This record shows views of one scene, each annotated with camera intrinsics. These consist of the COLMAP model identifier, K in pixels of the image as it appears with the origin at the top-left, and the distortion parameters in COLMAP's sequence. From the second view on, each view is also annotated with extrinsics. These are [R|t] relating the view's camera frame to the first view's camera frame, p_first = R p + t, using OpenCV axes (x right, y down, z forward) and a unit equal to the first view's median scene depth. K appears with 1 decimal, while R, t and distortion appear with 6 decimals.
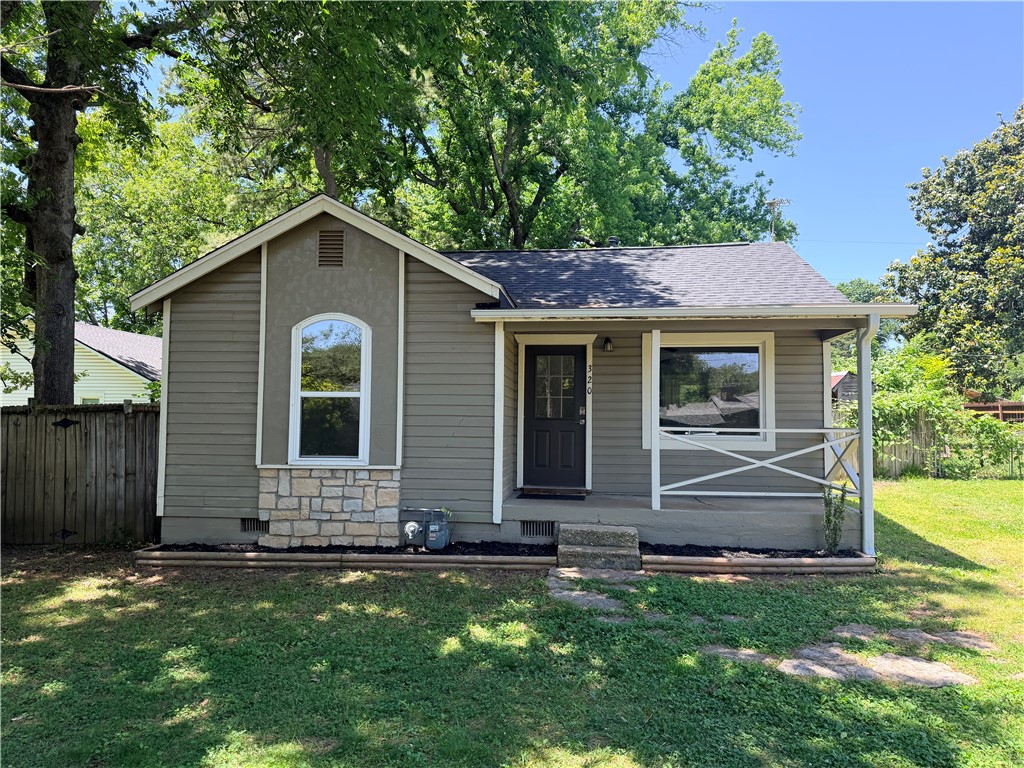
lens RADIAL K [[711.1, 0, 512.0], [0, 711.1, 384.0], [0, 0, 1]] dist [0.111691, -0.163068]
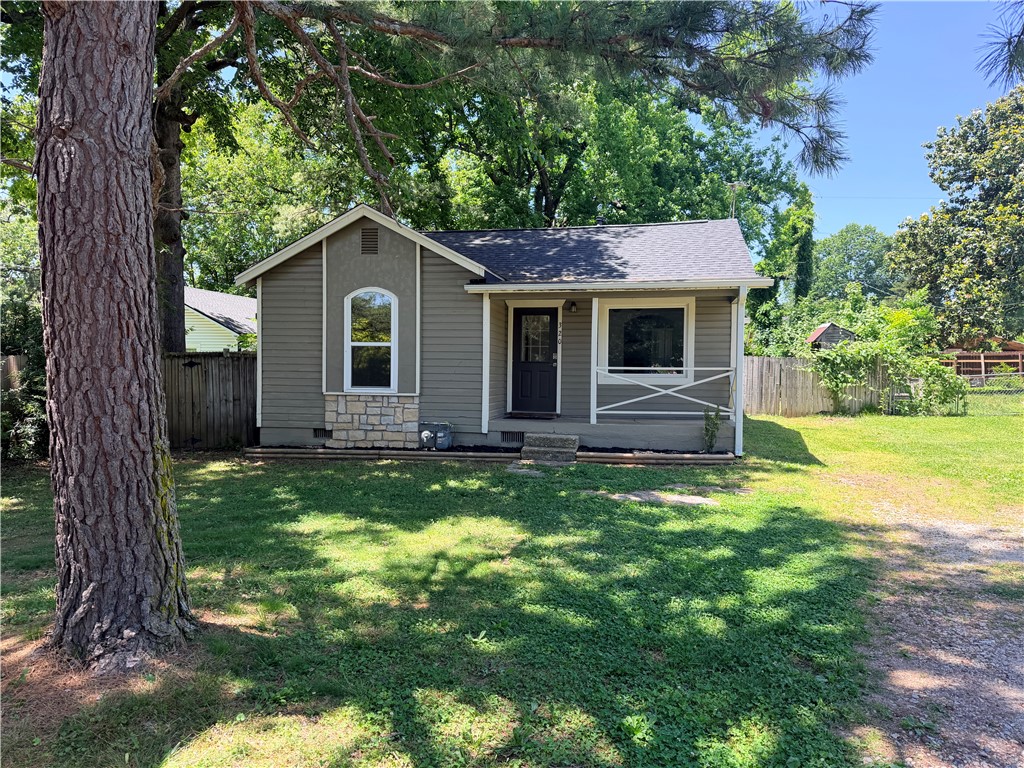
lens RADIAL K [[711.1, 0, 512.0], [0, 711.1, 384.0], [0, 0, 1]] dist [0.111691, -0.163068]
pose [[0.996269, 0.003162, -0.086249, 0.139015], [0.002717, 0.997684, 0.067971, -0.001861], [0.086264, -0.067951, 0.993952, -0.372019]]
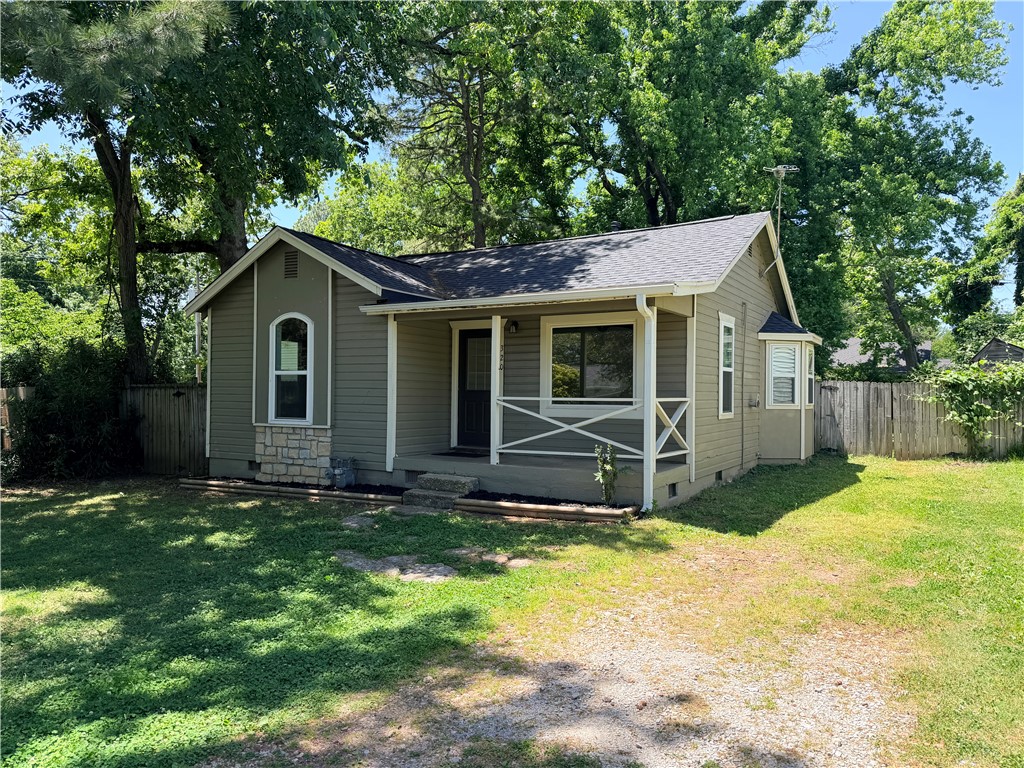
lens RADIAL K [[718.4, 0, 517.9], [0, 718.4, 385.7], [0, 0, 1]] dist [0.061017, -0.061839]
pose [[0.915038, -0.005515, -0.403331, 0.627812], [0.019114, 0.999376, 0.029700, 0.006246], [0.402915, -0.034886, 0.914572, -0.076531]]
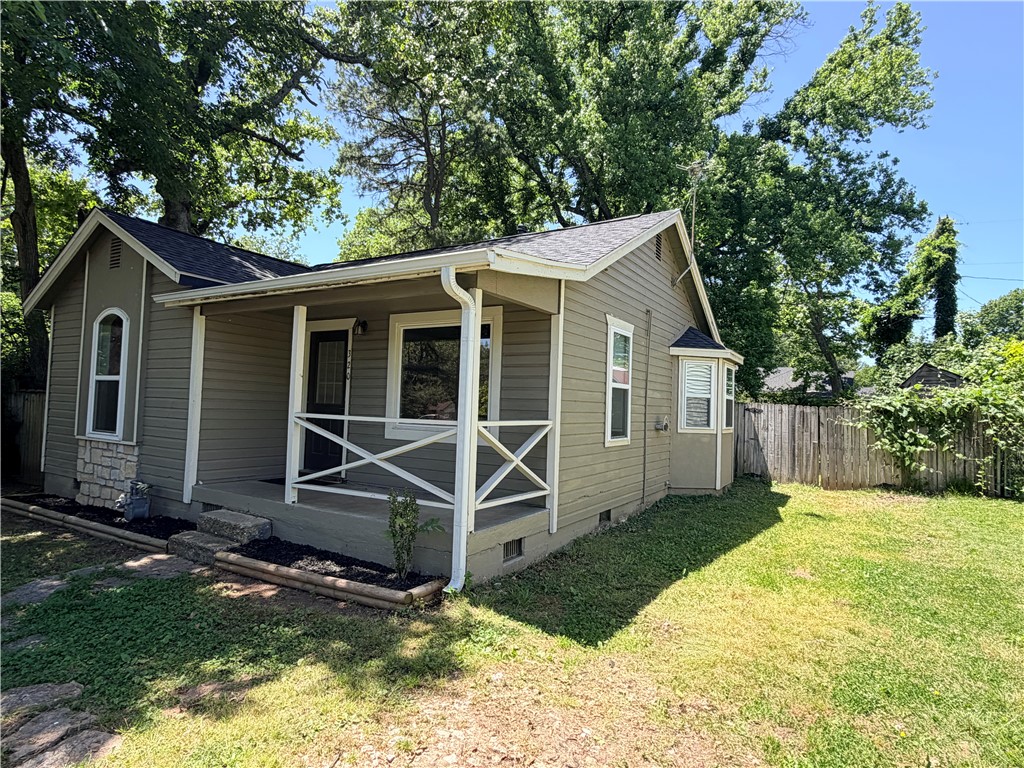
lens RADIAL K [[565.4, 0, 512.0], [0, 565.4, 384.0], [0, 0, 1]] dist [0.013131, 0.000210]
pose [[0.906128, 0.004636, -0.422978, 0.657316], [-0.004835, 0.999988, 0.000601, 0.019020], [0.422976, 0.001501, 0.906140, 0.400481]]
